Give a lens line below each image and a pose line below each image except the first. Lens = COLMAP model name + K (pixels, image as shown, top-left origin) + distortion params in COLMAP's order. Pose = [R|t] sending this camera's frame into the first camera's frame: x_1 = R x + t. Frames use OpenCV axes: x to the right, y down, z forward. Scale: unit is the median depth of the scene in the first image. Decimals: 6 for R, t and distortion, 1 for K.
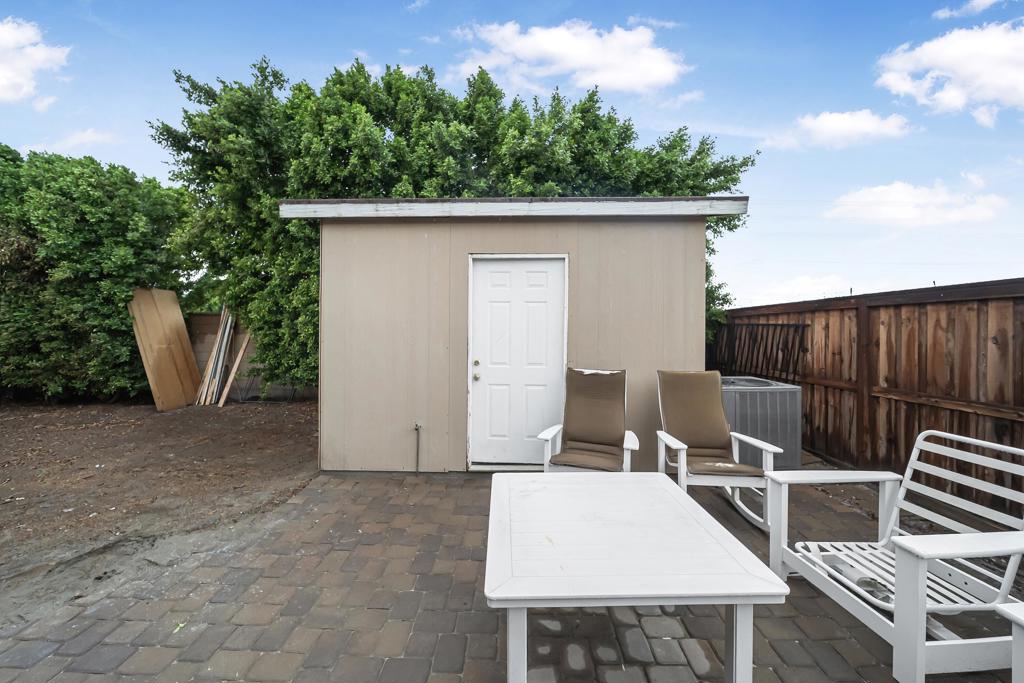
lens RADIAL K [[372.8, 0, 507.1], [0, 372.8, 334.3], [0, 0, 1]] dist [-0.001451, -0.000188]
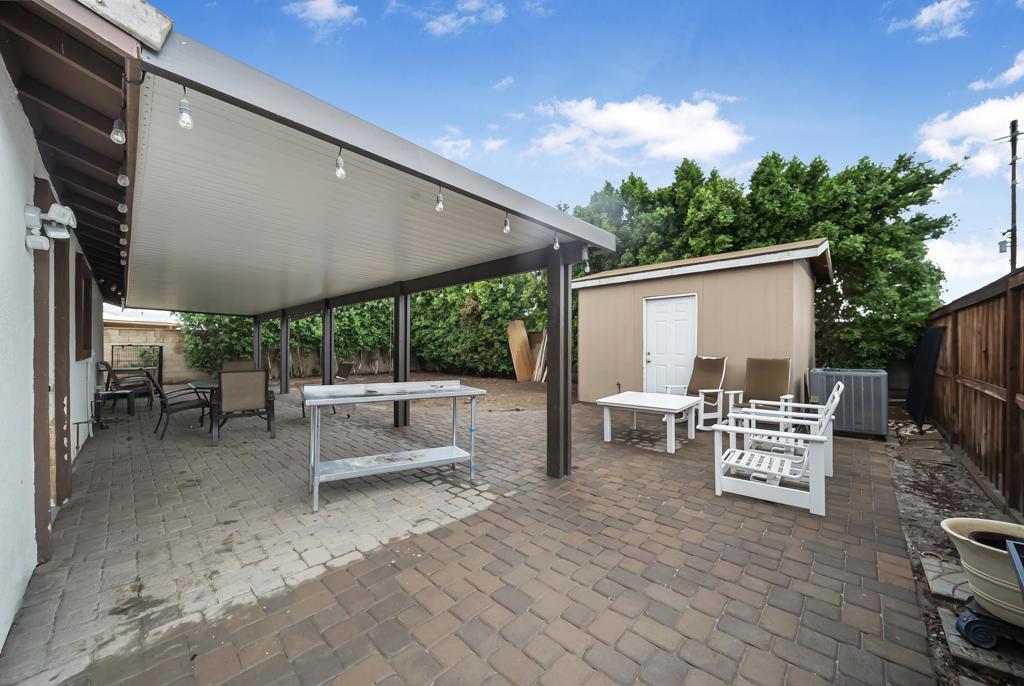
lens RADIAL K [[372.8, 0, 507.1], [0, 372.8, 335.8], [0, 0, 1]] dist [-0.001451, -0.000188]
pose [[0.729966, -0.023068, -0.683094, 0.418756], [-0.000534, 0.999411, -0.034321, 0.031944], [0.683483, 0.025418, 0.729524, -0.540086]]
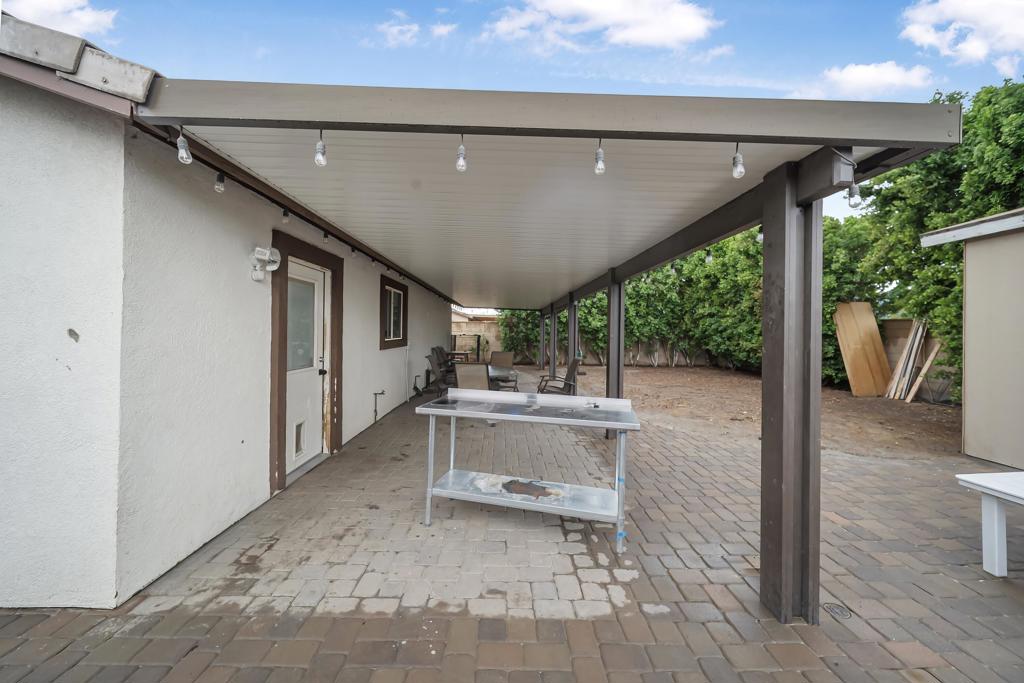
lens RADIAL K [[371.9, 0, 509.6], [0, 371.9, 326.3], [0, 0, 1]] dist [-0.002590, -0.000482]
pose [[0.027769, -0.017542, -0.999460, 0.369325], [-0.016135, 0.999708, -0.017994, 0.004986], [0.999484, 0.016626, 0.027478, -0.272771]]
